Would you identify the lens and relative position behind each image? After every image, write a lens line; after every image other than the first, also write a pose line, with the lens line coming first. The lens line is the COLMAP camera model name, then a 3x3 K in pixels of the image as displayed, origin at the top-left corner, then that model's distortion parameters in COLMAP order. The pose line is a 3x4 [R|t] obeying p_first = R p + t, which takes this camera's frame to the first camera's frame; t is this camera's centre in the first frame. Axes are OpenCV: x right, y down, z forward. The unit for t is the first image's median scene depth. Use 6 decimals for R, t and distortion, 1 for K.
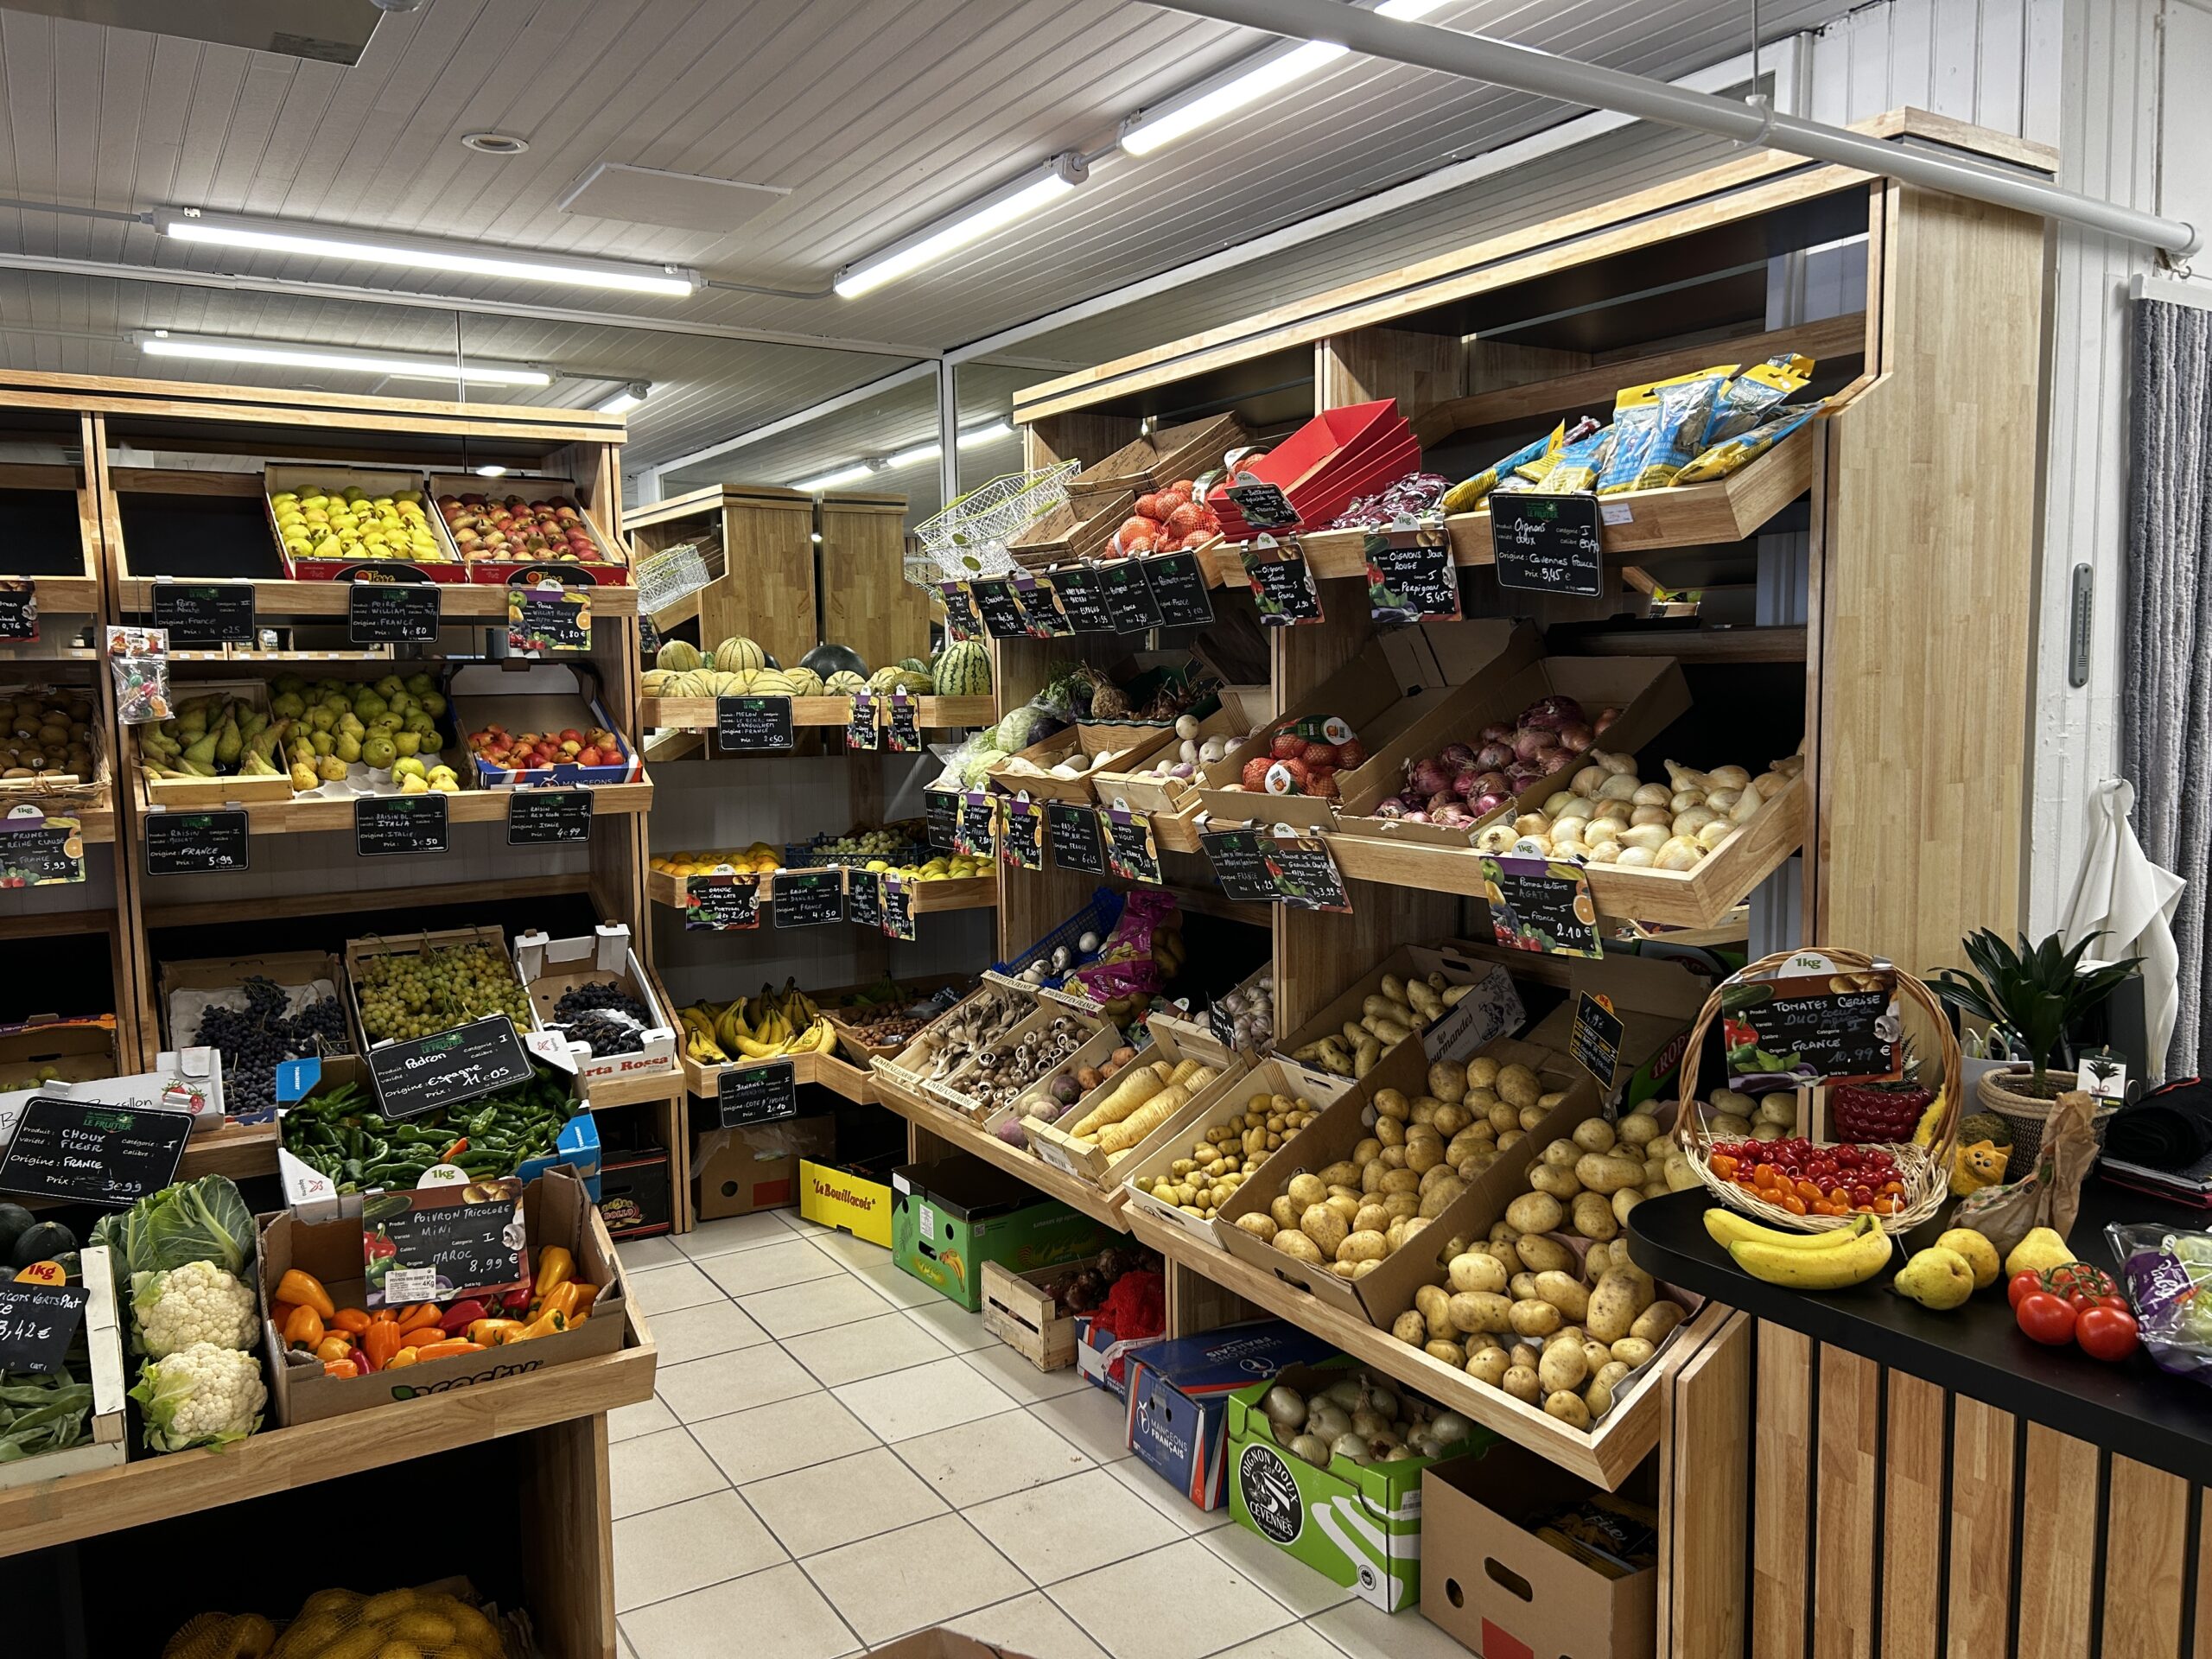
lens RADIAL K [[1685.7, 0, 1106.0], [0, 1685.7, 829.5], [0, 0, 1]] dist [0.081964, -0.089536]
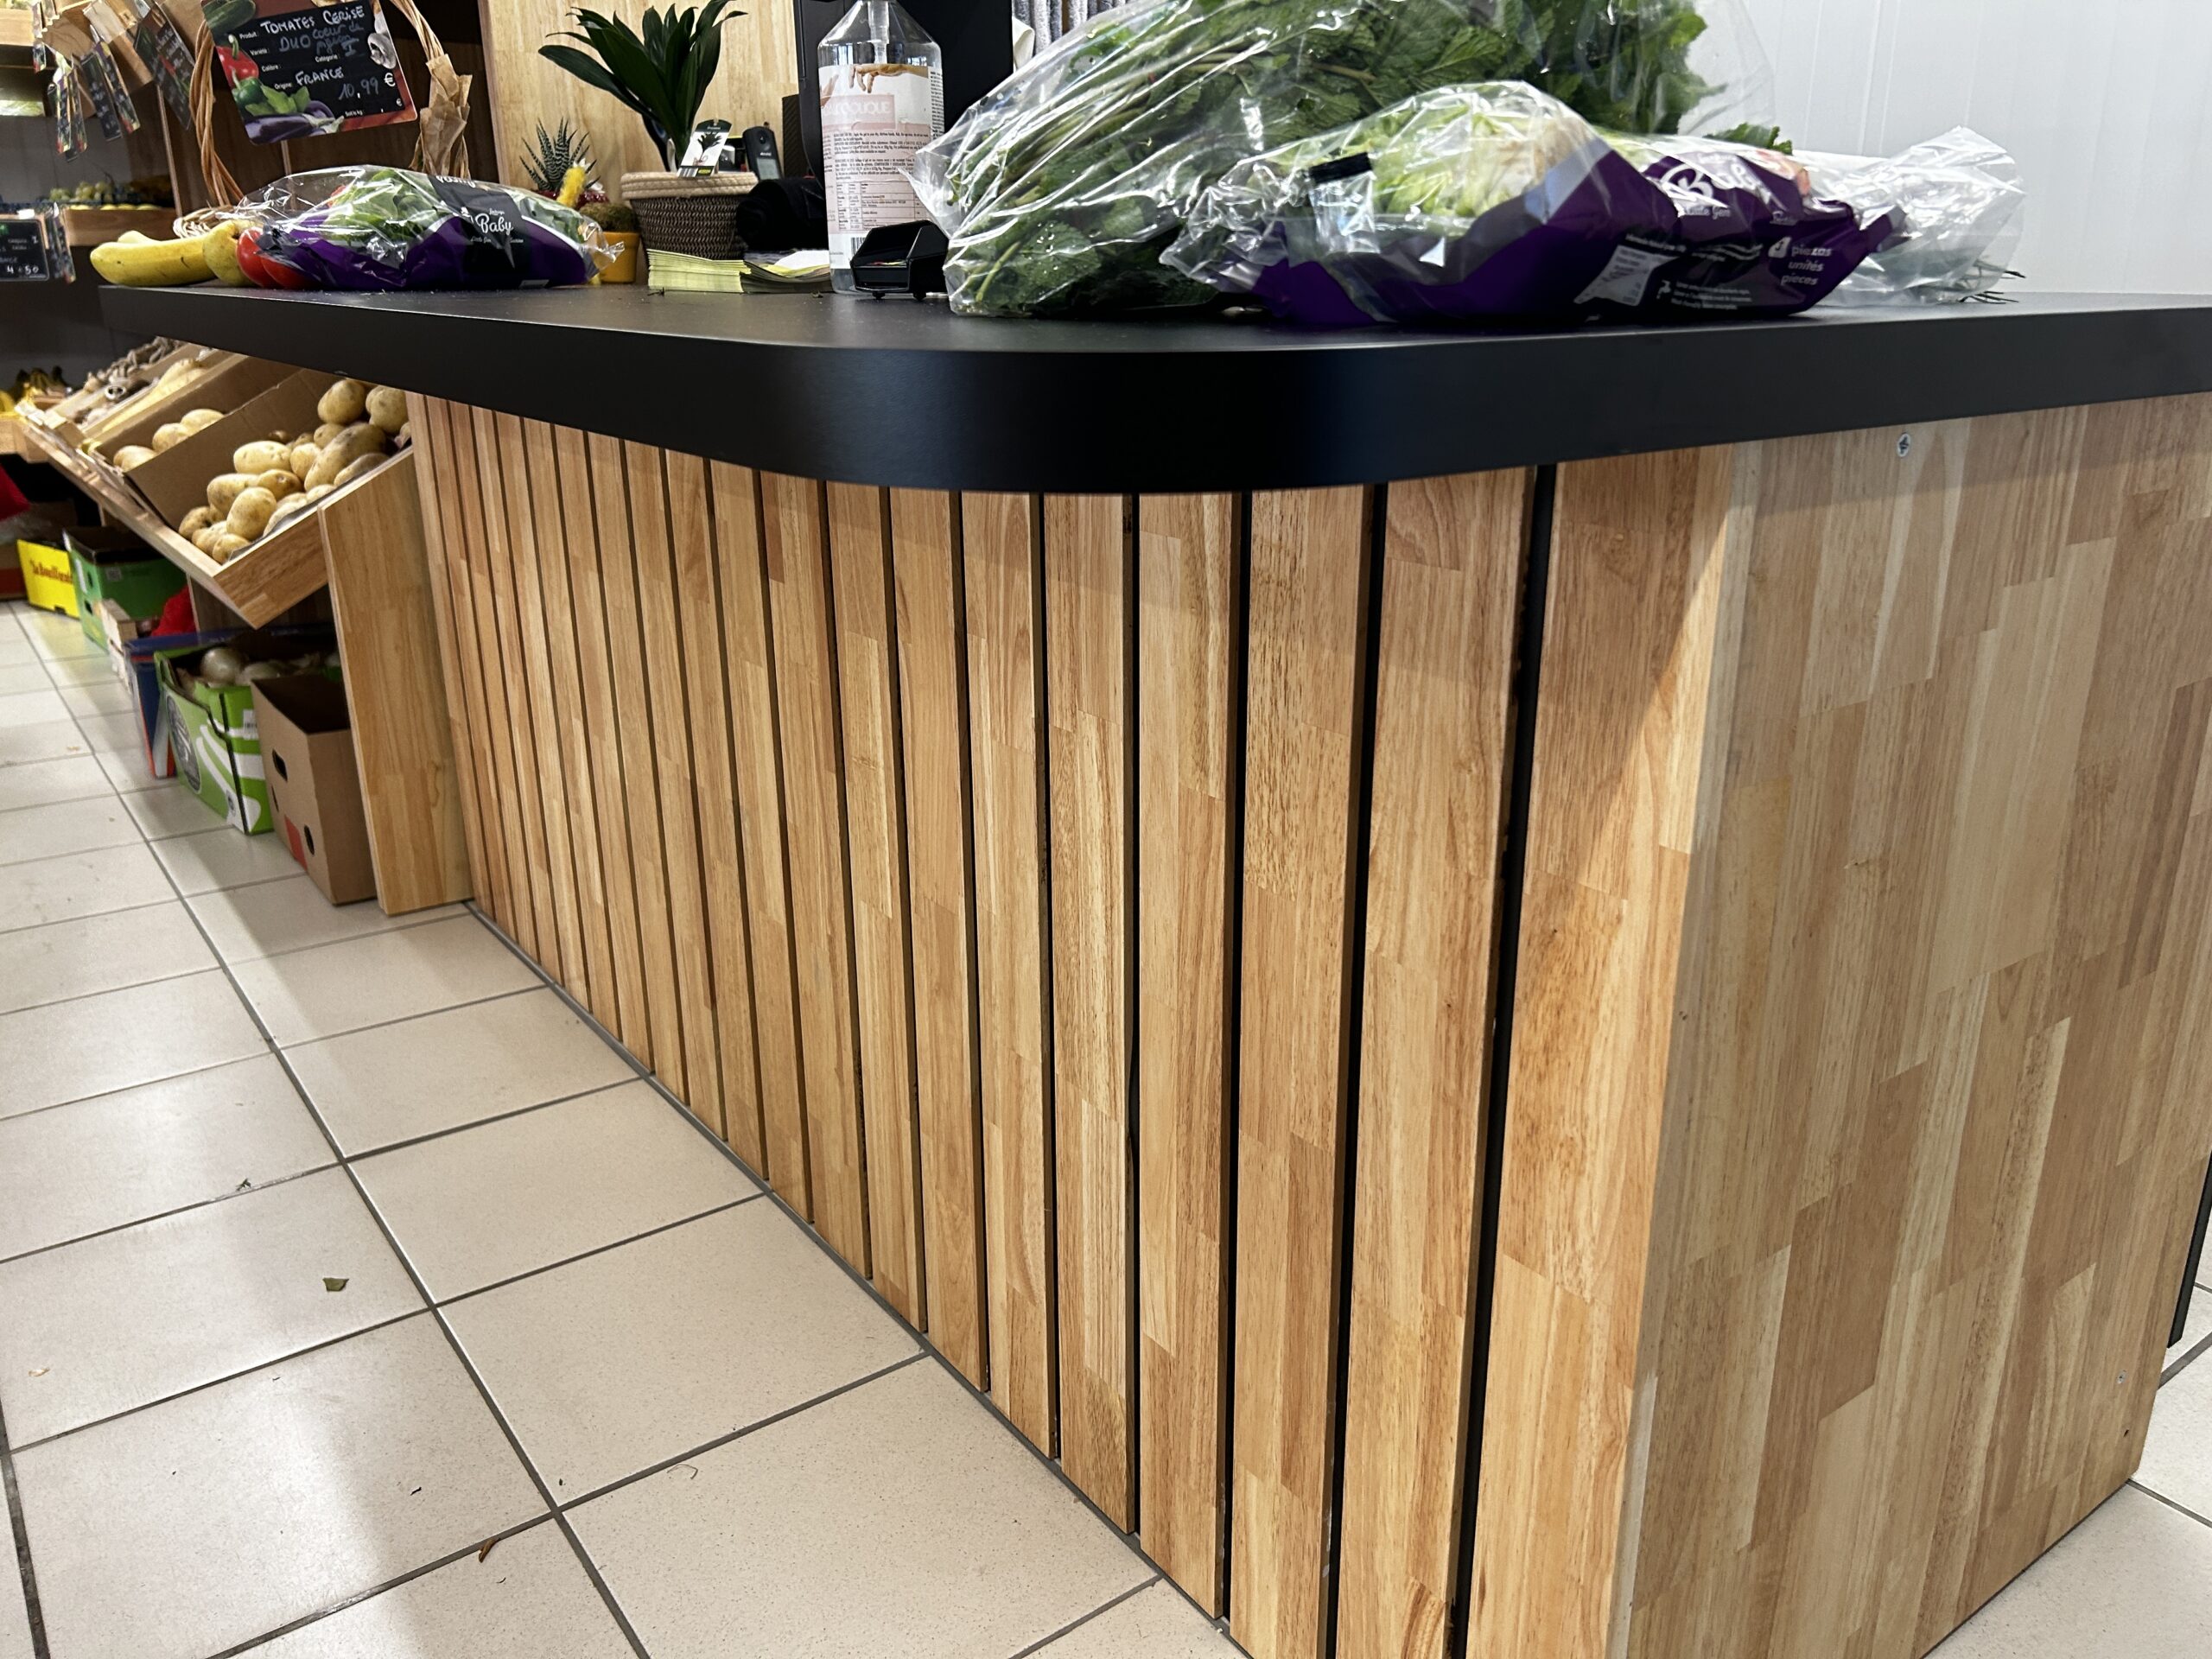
lens RADIAL K [[1680.8, 0, 1133.8], [0, 1680.8, 839.1], [0, 0, 1]] dist [0.090802, -0.119034]
pose [[0.996251, -0.017224, 0.084775, 0.420521], [-0.002393, 0.974114, 0.226044, 0.172690], [-0.086474, -0.225400, 0.970421, 0.009476]]
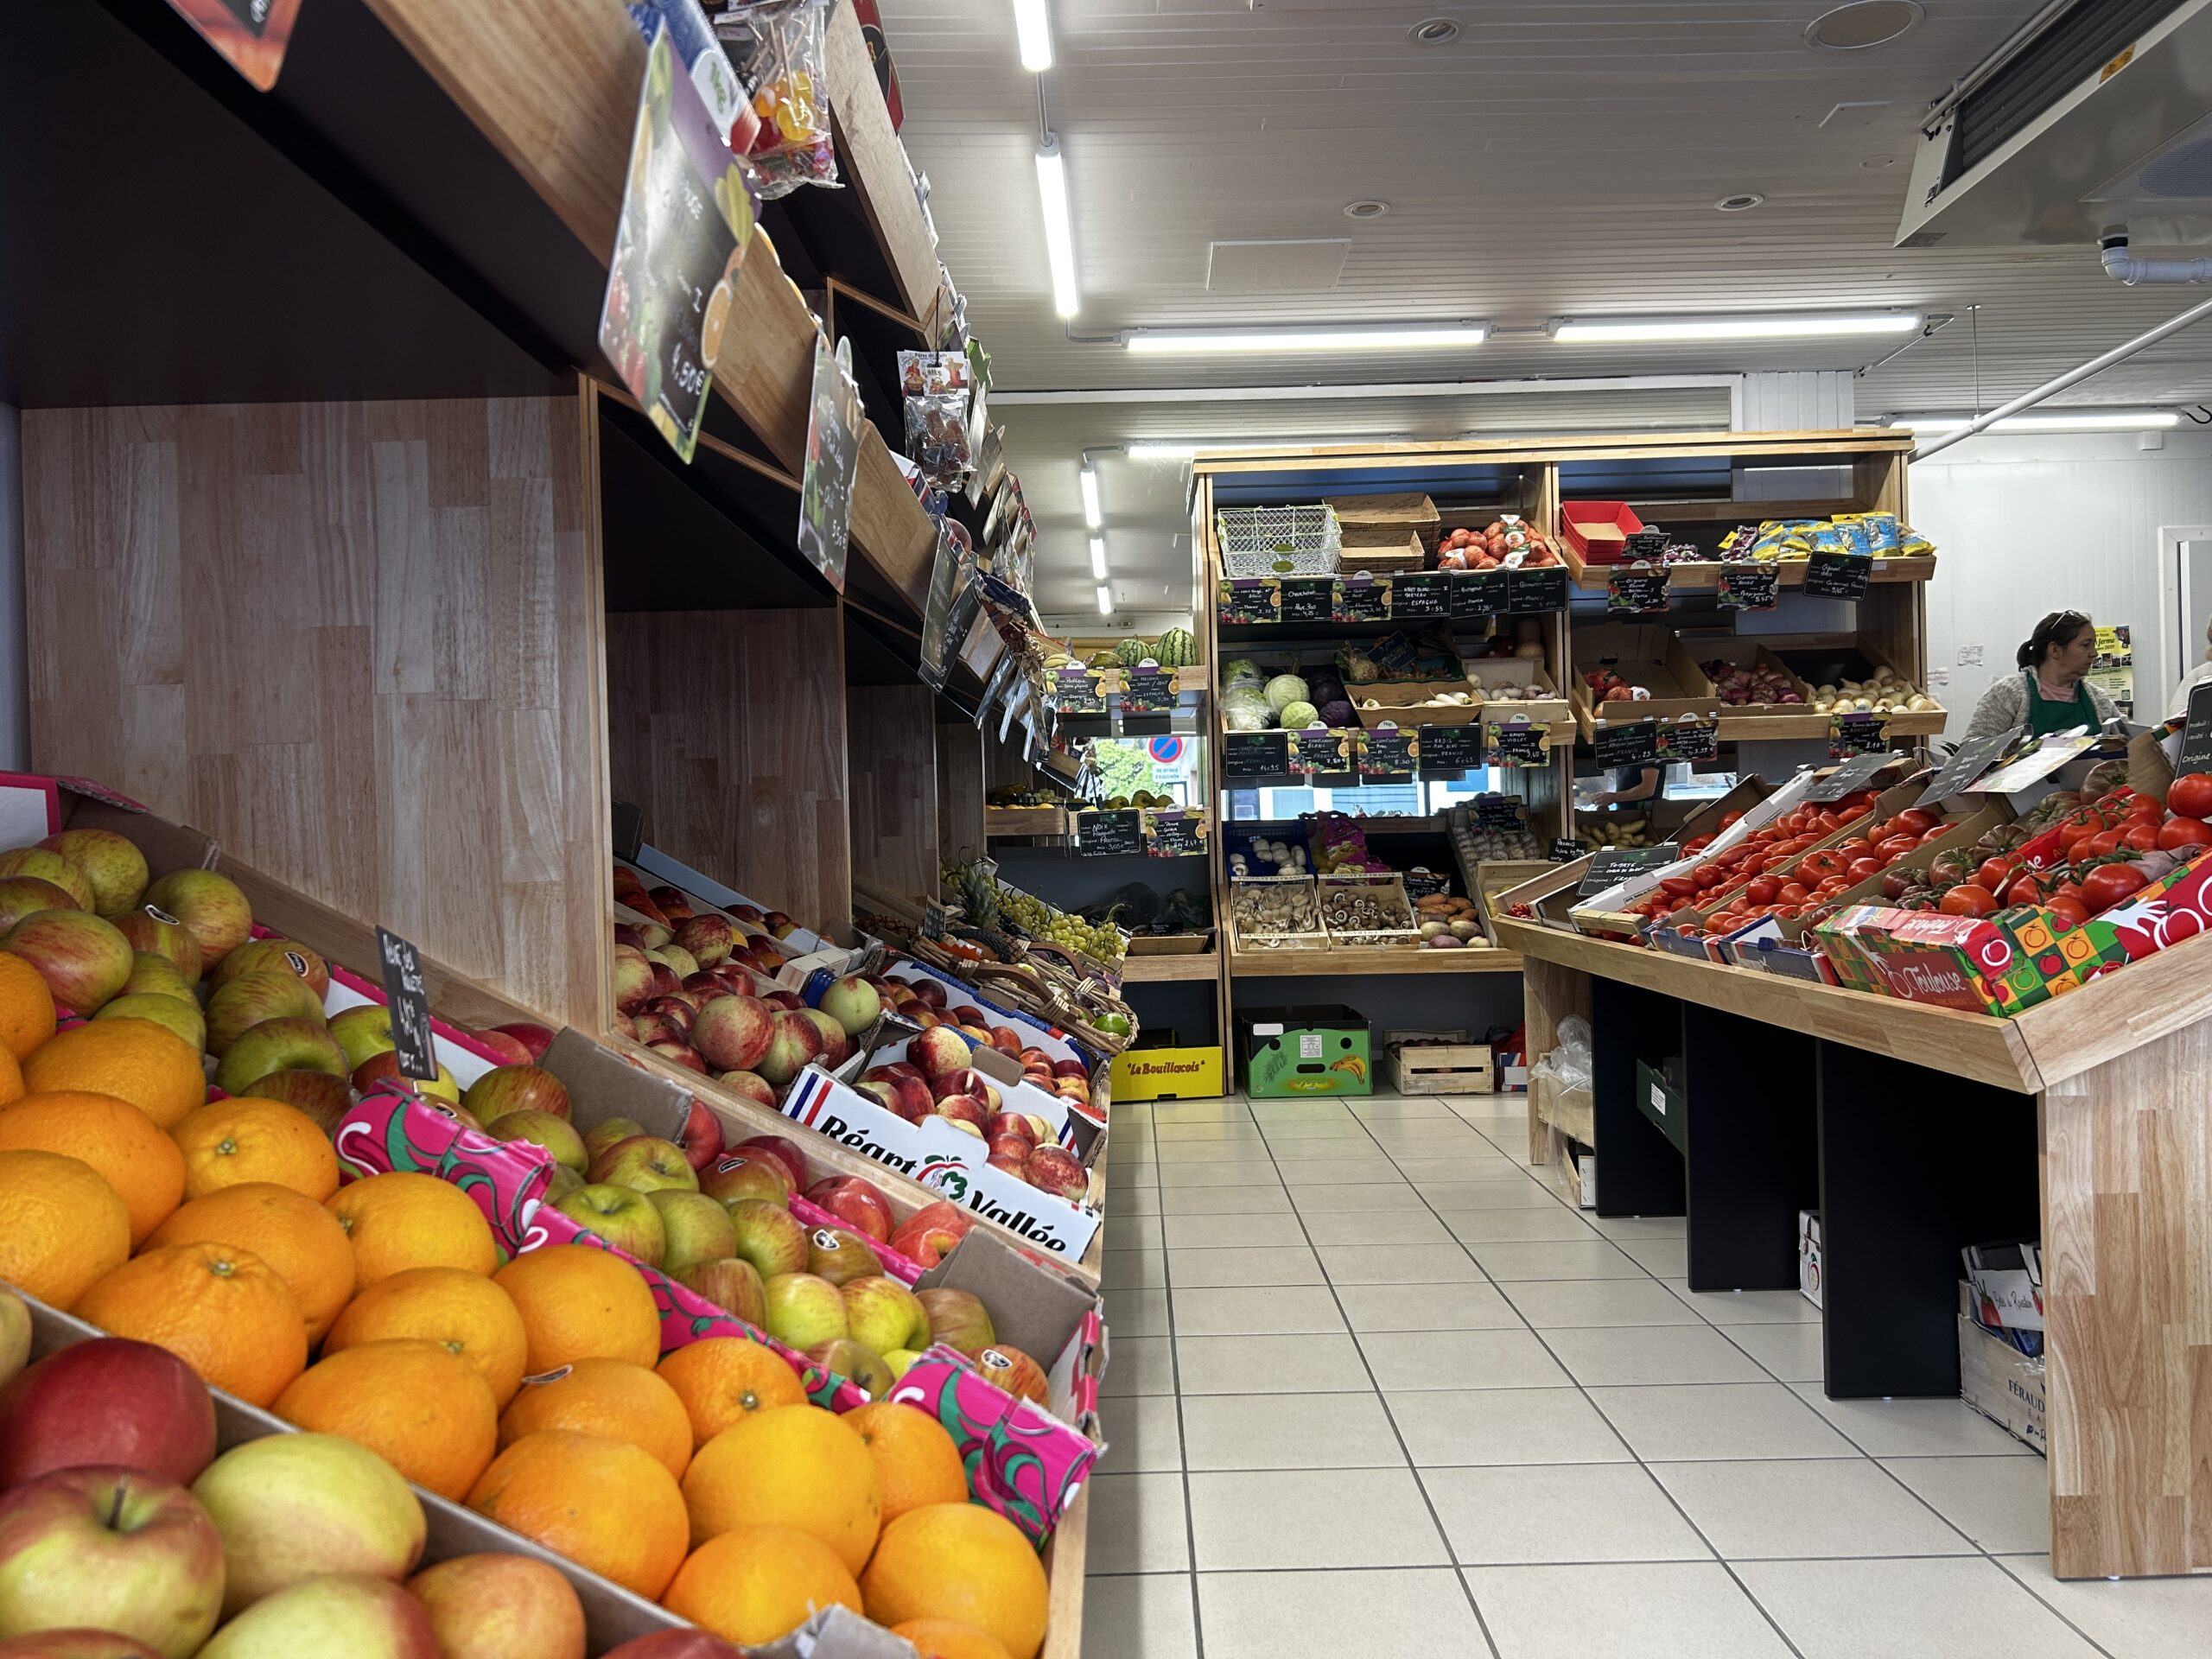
lens RADIAL K [[1685.7, 0, 1106.0], [0, 1685.7, 829.5], [0, 0, 1]] dist [0.081964, -0.089536]
pose [[0.517590, 0.005275, 0.855613, -1.449520], [0.099894, 0.992770, -0.066551, 0.145507], [-0.849777, 0.119917, 0.513321, 0.470122]]
